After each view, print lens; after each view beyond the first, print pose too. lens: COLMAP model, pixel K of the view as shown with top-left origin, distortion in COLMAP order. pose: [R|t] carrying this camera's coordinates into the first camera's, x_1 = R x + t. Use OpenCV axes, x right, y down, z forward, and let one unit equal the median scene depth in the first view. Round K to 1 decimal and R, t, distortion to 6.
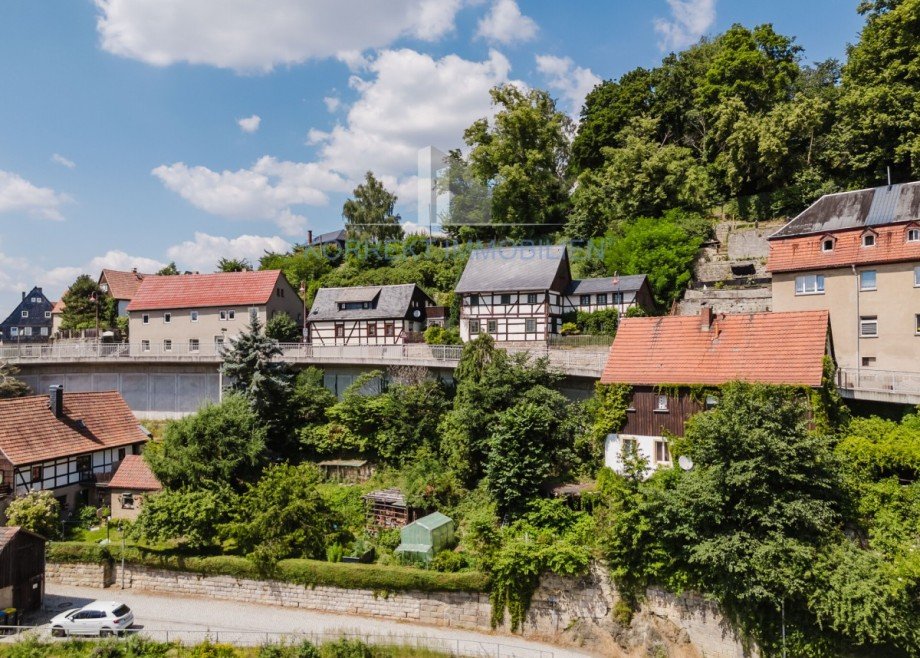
lens RADIAL K [[738.4, 0, 462.6], [0, 738.4, 330.5], [0, 0, 1]] dist [0.068182, -0.056599]
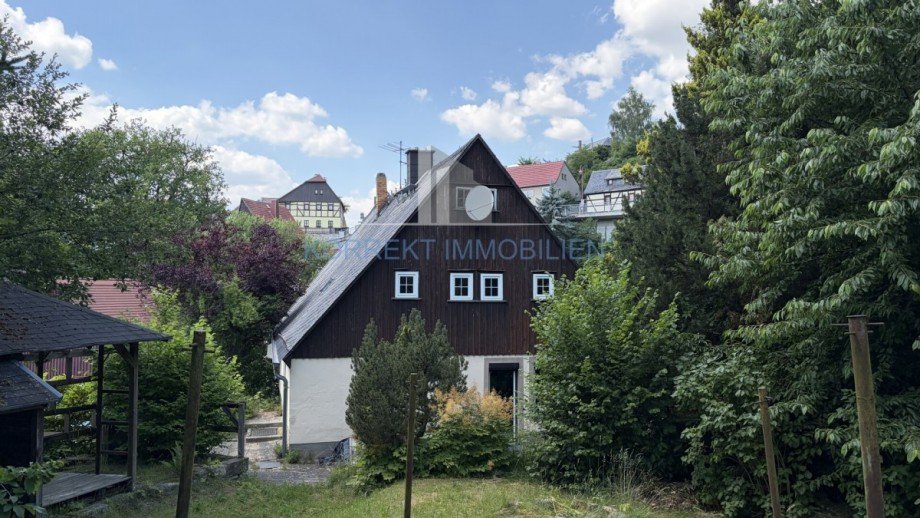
lens RADIAL K [[753.0, 0, 458.4], [0, 753.0, 259.2], [0, 0, 1]] dist [0.051949, -0.000413]
pose [[0.938706, 0.005387, -0.344675, 0.065541], [-0.004041, 0.999981, 0.004622, 0.114954], [0.344694, -0.002946, 0.938711, -0.462337]]
